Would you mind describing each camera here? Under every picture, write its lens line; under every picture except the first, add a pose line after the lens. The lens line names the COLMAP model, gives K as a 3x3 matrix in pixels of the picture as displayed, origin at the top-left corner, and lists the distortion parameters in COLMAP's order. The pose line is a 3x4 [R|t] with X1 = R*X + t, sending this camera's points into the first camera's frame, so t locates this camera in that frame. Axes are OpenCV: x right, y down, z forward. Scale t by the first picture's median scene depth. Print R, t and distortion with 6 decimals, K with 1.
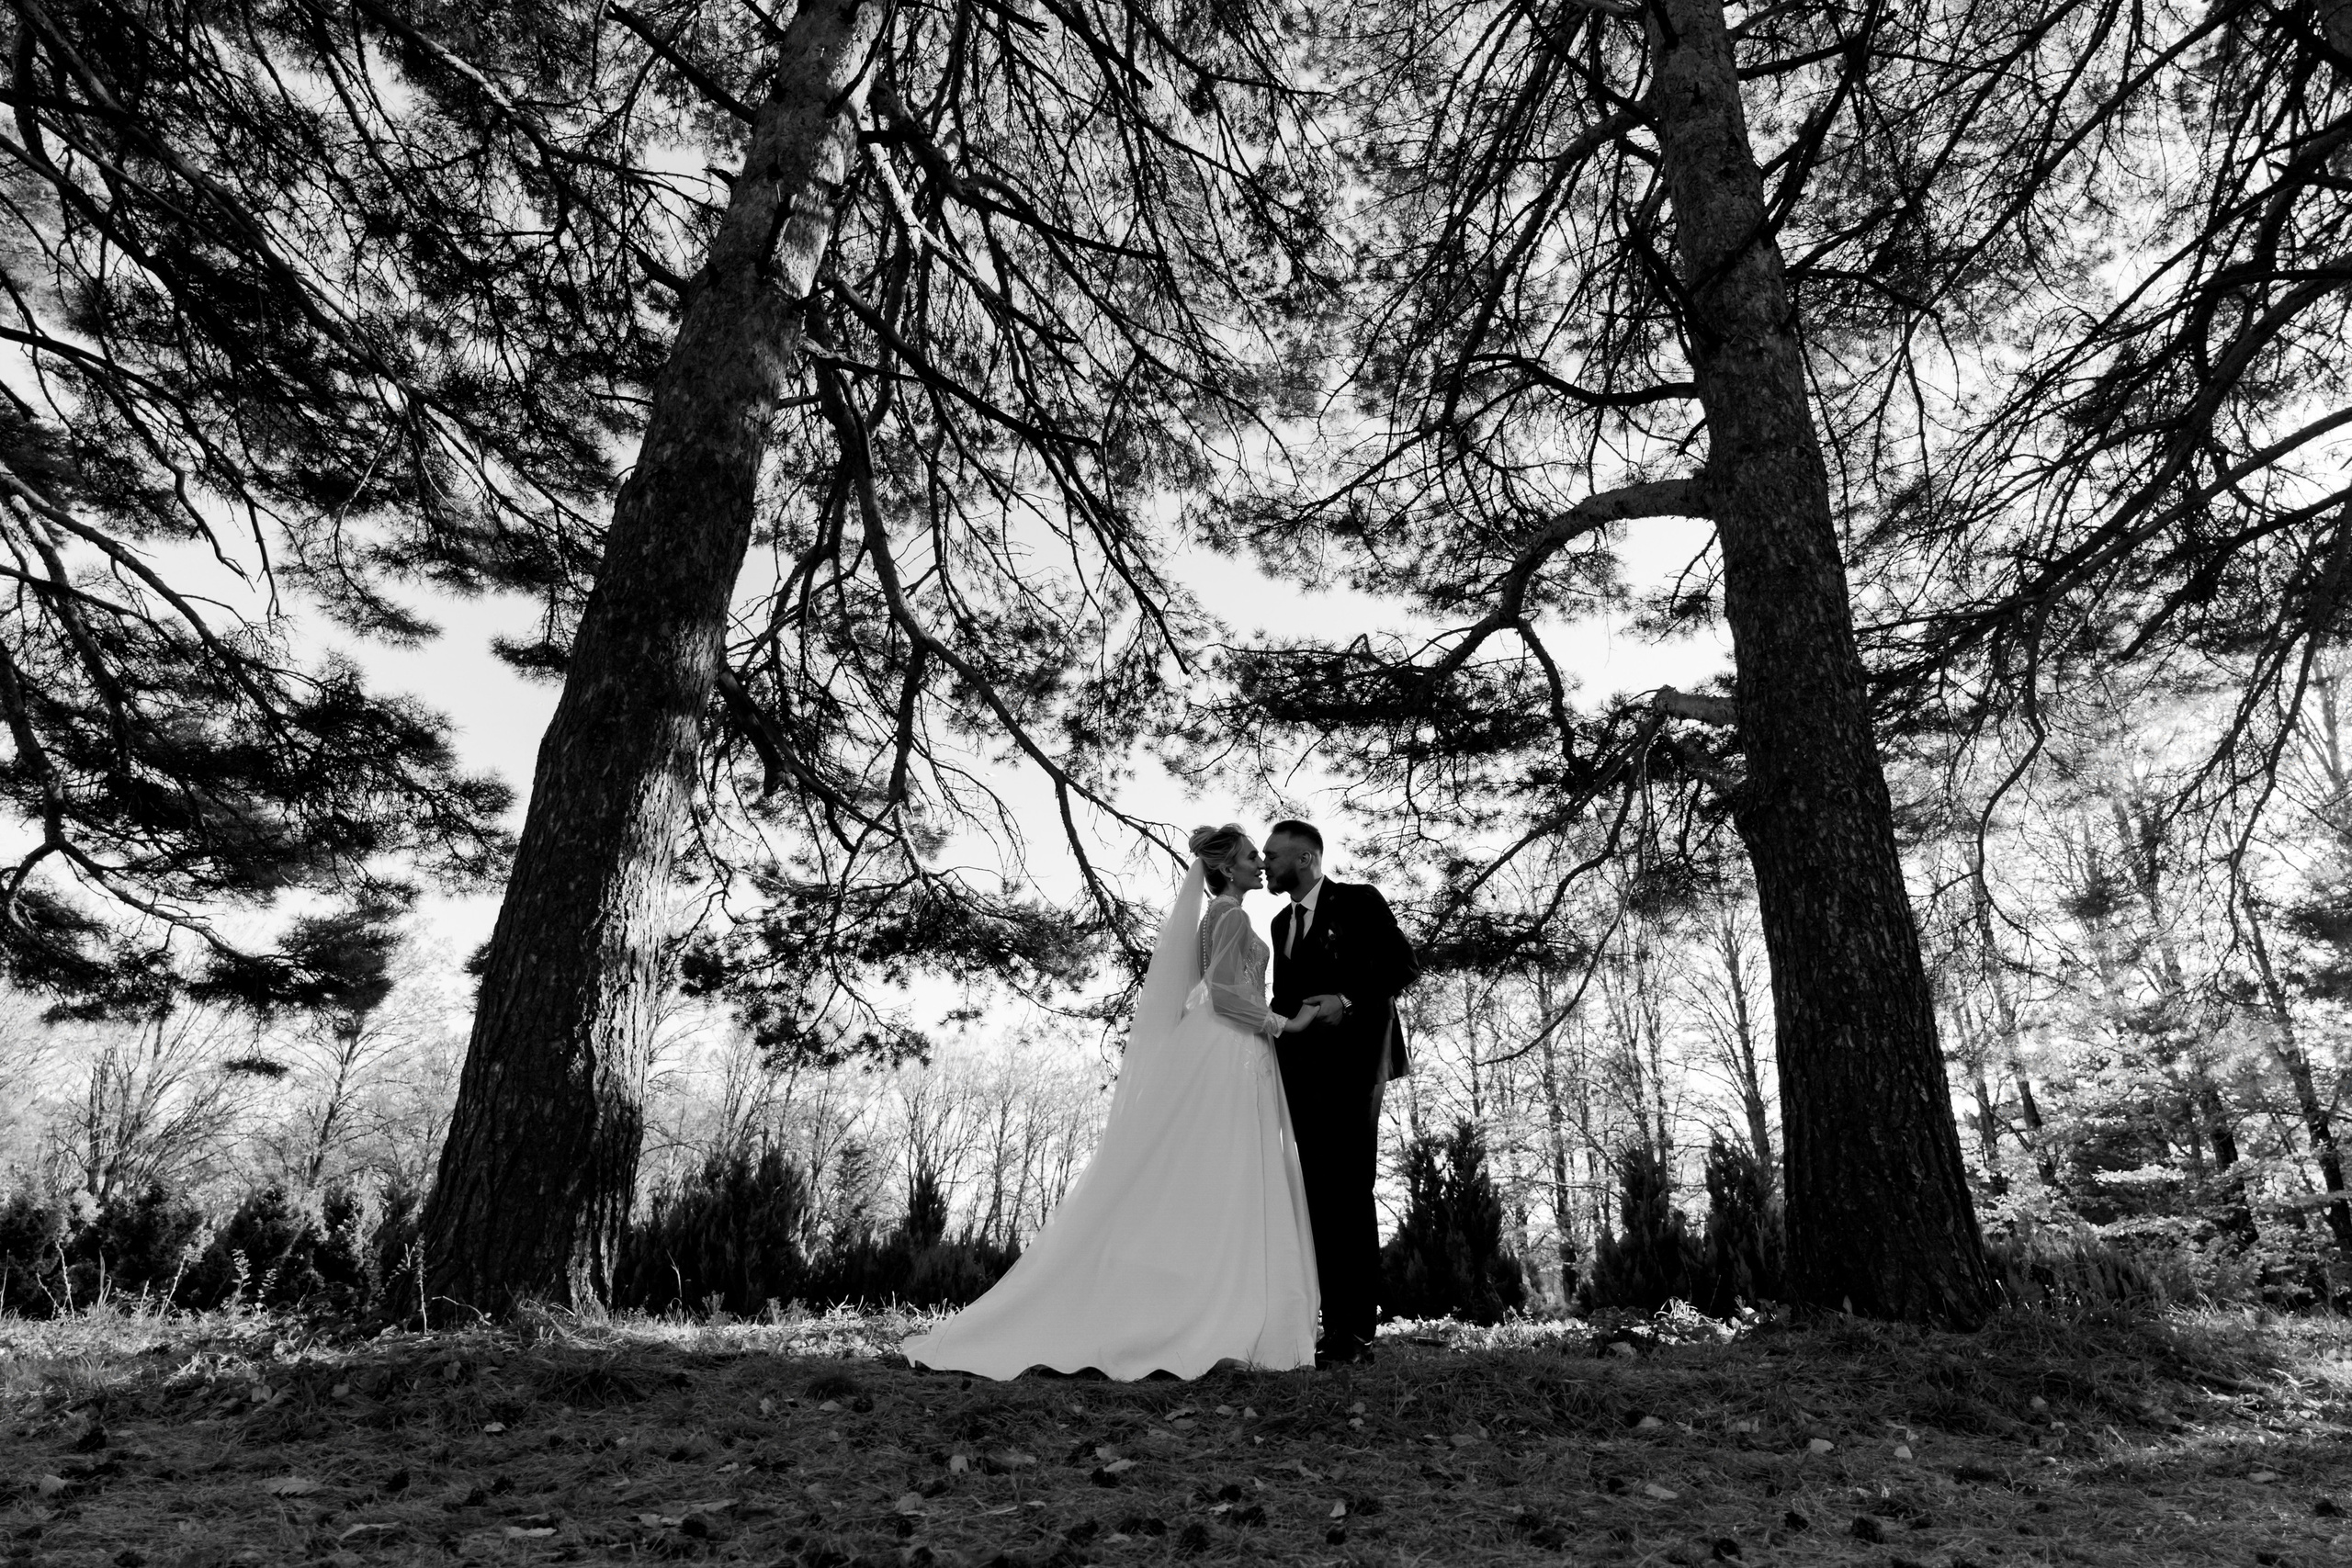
lens RADIAL K [[1403.6, 0, 1169.5], [0, 1403.6, 783.2], [0, 0, 1]] dist [-0.164160, 0.037493]
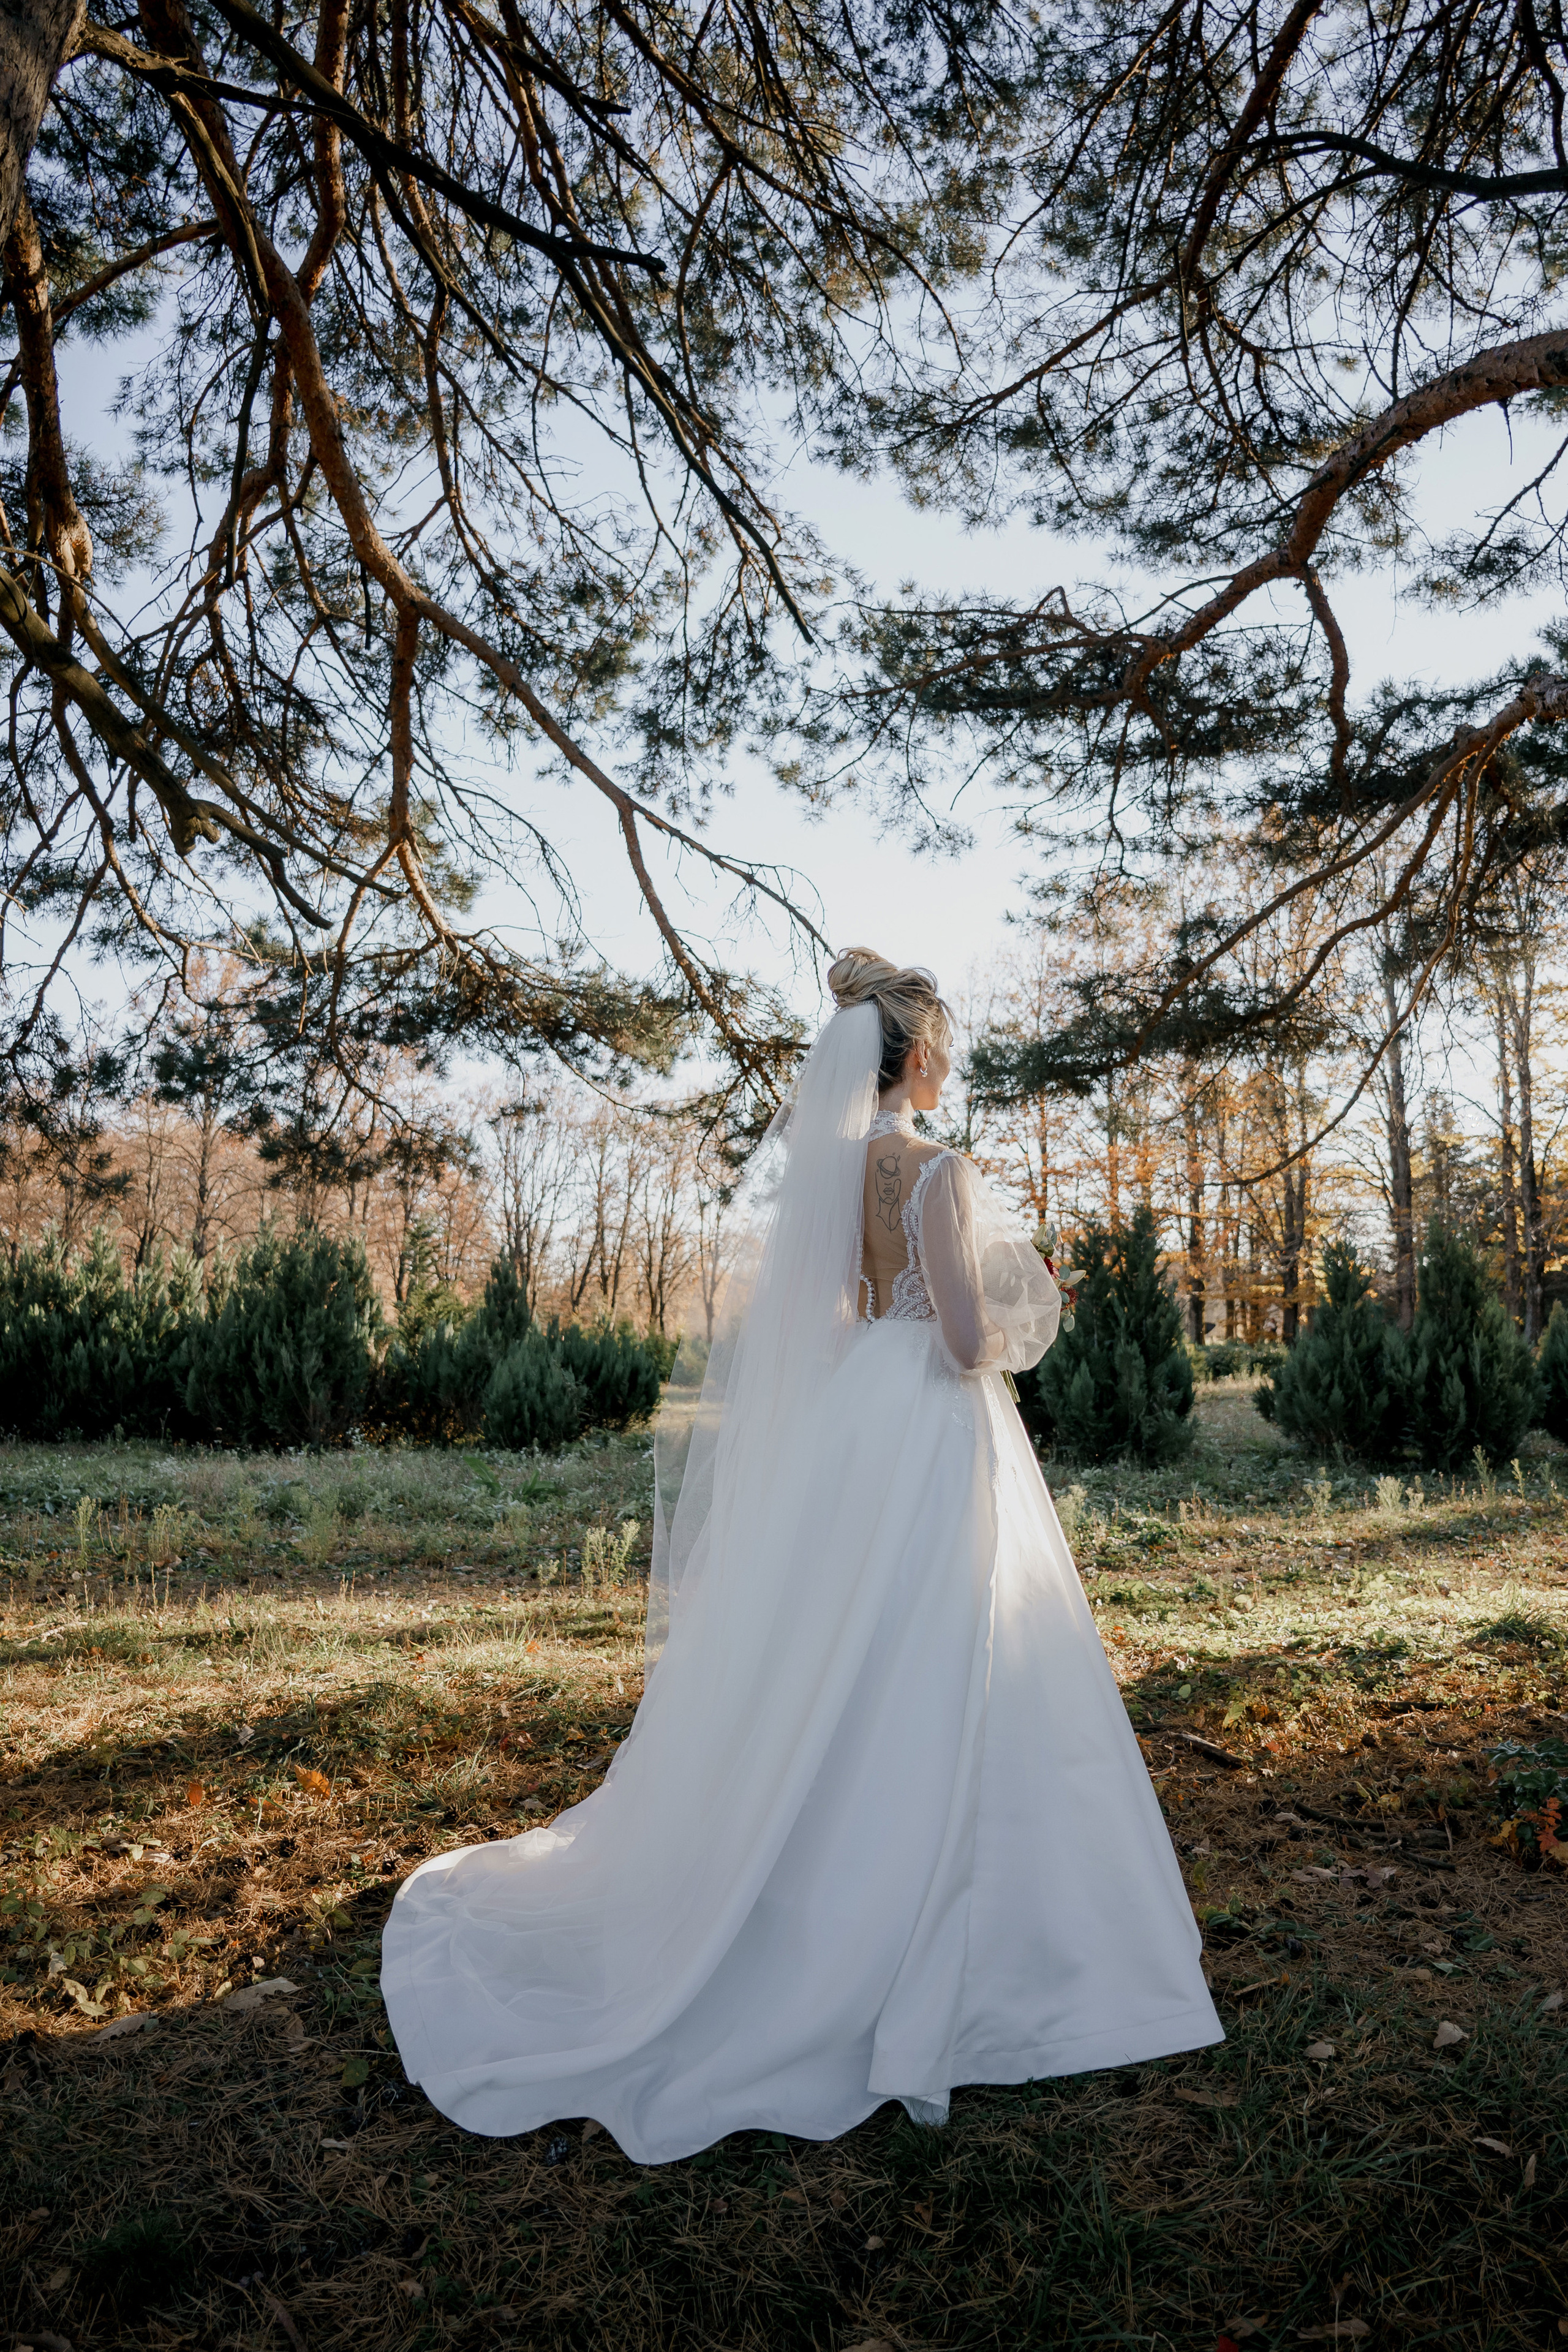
lens RADIAL K [[1403.7, 0, 776.4], [0, 1403.7, 1179.5], [0, 0, 1]] dist [-0.164160, 0.037493]
pose [[0.999904, -0.013585, -0.002604, -0.004083], [0.013768, 0.959264, 0.282176, -0.014365], [-0.001335, -0.282185, 0.959359, 0.254377]]
